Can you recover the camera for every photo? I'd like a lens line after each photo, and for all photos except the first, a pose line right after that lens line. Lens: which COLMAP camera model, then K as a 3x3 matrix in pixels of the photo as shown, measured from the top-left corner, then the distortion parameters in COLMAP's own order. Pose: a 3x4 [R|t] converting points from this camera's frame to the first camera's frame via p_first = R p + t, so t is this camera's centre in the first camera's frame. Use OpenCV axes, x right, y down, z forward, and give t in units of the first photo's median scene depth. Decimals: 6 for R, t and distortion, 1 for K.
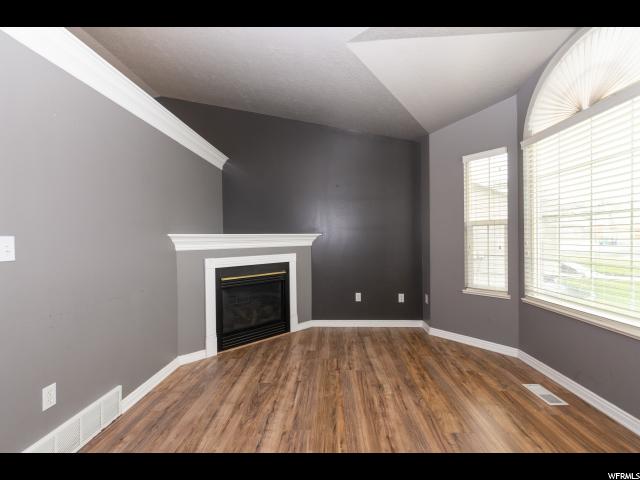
lens RADIAL K [[284.4, 0, 320.0], [0, 284.4, 240.0], [0, 0, 1]] dist [-0.001099, -0.000293]
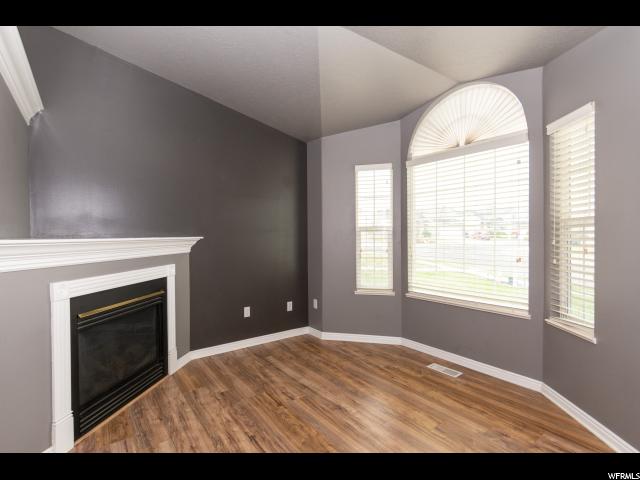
lens RADIAL K [[303.6, 0, 318.6], [0, 303.6, 242.0], [0, 0, 1]] dist [0.002491, 0.000136]
pose [[0.796263, -0.002773, 0.604944, -0.312472], [0.000404, 0.999992, 0.004052, -0.014885], [-0.604950, -0.002982, 0.796258, 0.193059]]
